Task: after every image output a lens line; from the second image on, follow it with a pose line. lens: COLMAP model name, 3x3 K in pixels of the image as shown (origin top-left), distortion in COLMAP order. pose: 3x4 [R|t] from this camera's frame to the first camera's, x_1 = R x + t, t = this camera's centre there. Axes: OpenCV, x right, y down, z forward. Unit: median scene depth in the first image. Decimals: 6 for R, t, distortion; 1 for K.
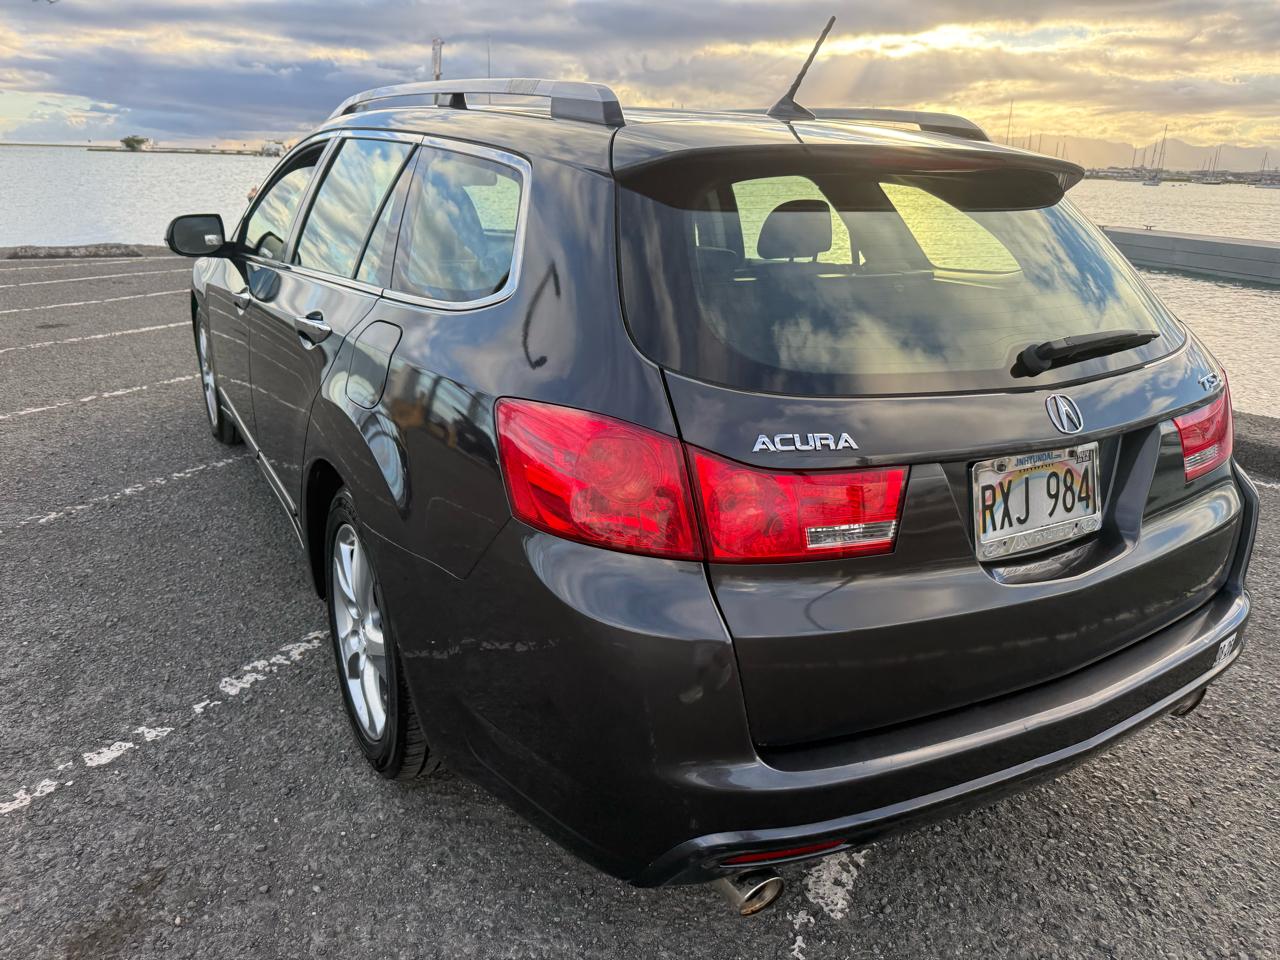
lens RADIAL K [[915.1, 0, 644.2], [0, 915.1, 493.4], [0, 0, 1]] dist [0.004952, -0.011861]
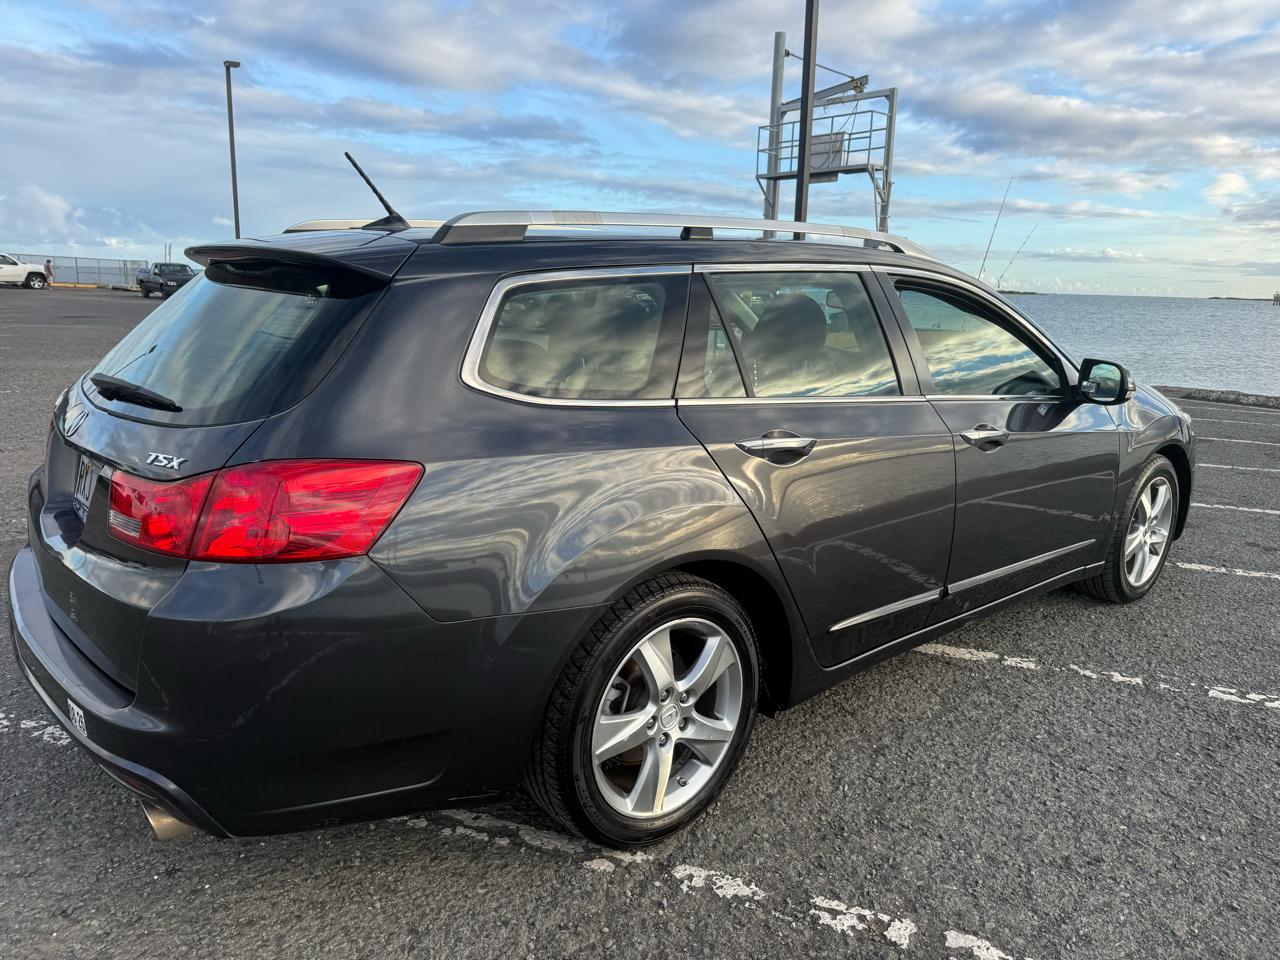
lens RADIAL K [[915.1, 0, 644.2], [0, 915.1, 493.4], [0, 0, 1]] dist [0.004952, -0.011861]
pose [[0.174030, 0.198046, -0.964620, 1.851793], [-0.355137, 0.926270, 0.126102, -0.440301], [0.918472, 0.320627, 0.231532, 1.415940]]
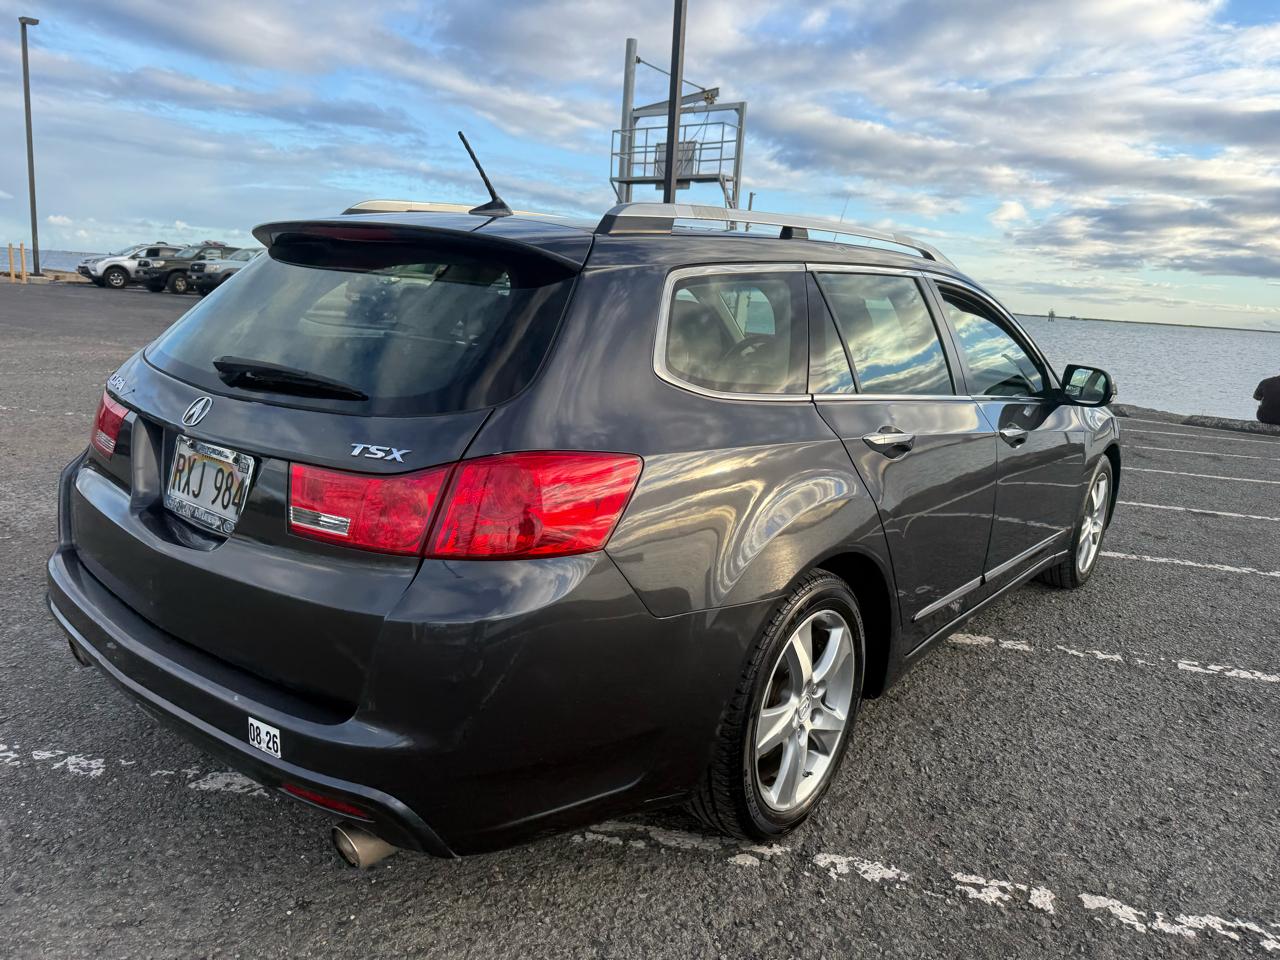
lens RADIAL K [[914.3, 0, 644.9], [0, 914.3, 483.0], [0, 0, 1]] dist [0.001154, -0.007958]
pose [[0.354242, 0.187689, -0.916125, 1.723492], [-0.368373, 0.928450, 0.047773, -0.263923], [0.859543, 0.320553, 0.398036, 0.999852]]
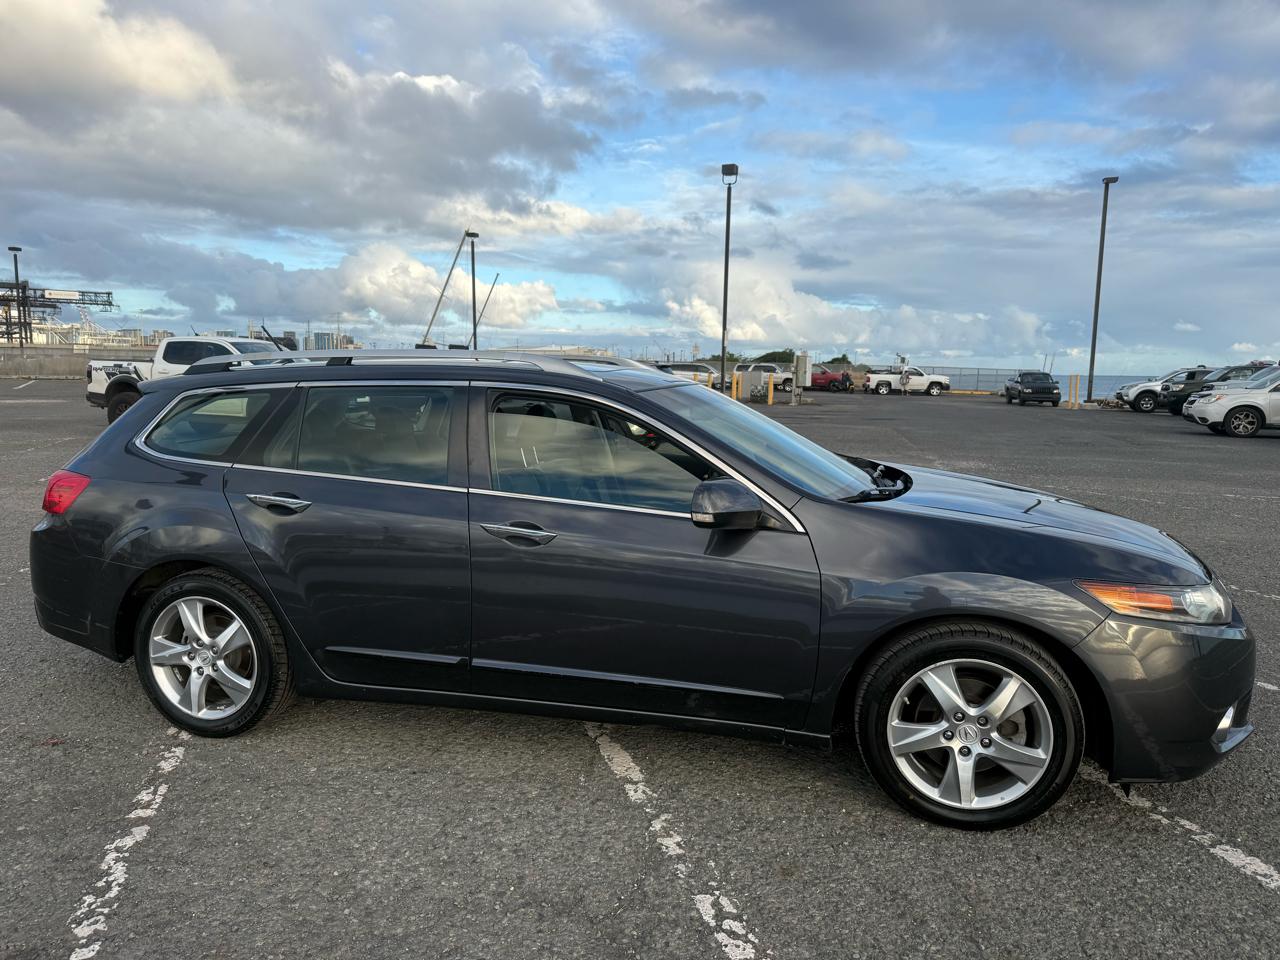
lens RADIAL K [[928.7, 0, 640.0], [0, 928.7, 480.0], [0, 0, 1]] dist [0.002753, -0.008518]
pose [[-0.711501, 0.046000, -0.701178, 1.407099], [-0.268264, 0.904493, 0.331551, -1.393834], [0.649462, 0.423999, -0.631208, 3.817467]]
